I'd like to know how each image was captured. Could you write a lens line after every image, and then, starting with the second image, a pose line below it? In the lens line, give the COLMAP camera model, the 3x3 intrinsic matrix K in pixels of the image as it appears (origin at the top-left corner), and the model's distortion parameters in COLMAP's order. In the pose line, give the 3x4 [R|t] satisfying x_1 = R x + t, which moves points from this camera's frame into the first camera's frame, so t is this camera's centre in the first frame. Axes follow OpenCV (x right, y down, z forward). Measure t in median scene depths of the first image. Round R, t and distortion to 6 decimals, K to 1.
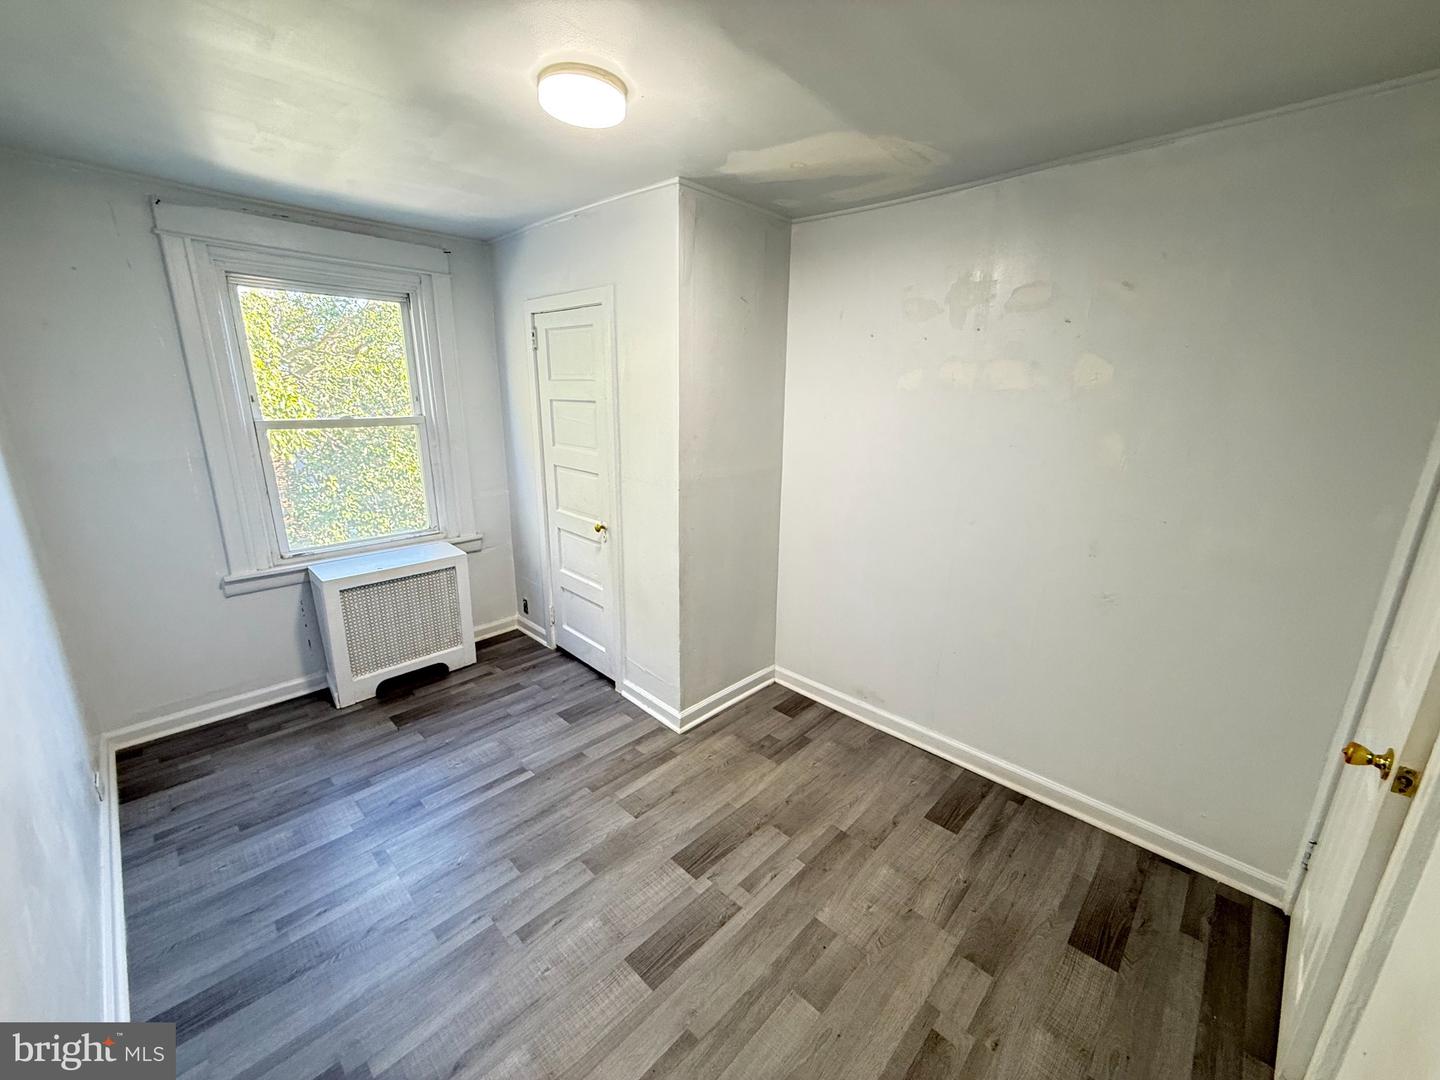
lens RADIAL K [[573.5, 0, 717.5], [0, 573.5, 537.9], [0, 0, 1]] dist [0.000871, -0.000128]
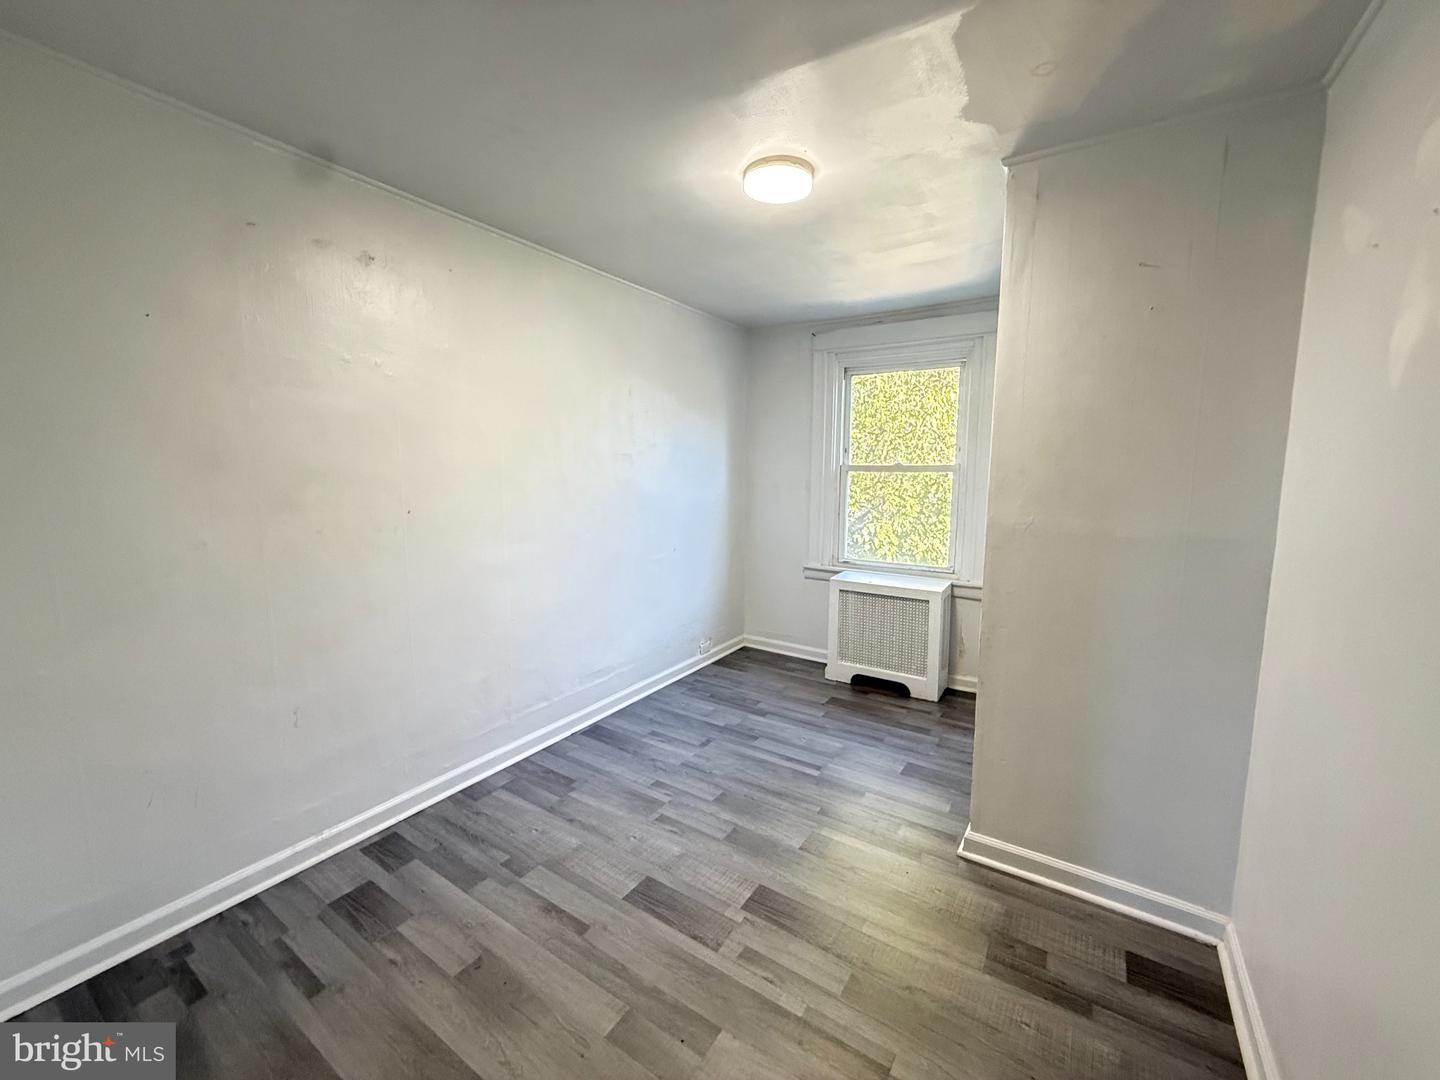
lens RADIAL K [[573.5, 0, 717.5], [0, 573.5, 537.9], [0, 0, 1]] dist [0.000871, -0.000128]
pose [[0.186149, 0.108613, -0.976500, 0.720276], [-0.251235, 0.966092, 0.059562, -0.039596], [0.949858, 0.234243, 0.207124, 0.548208]]
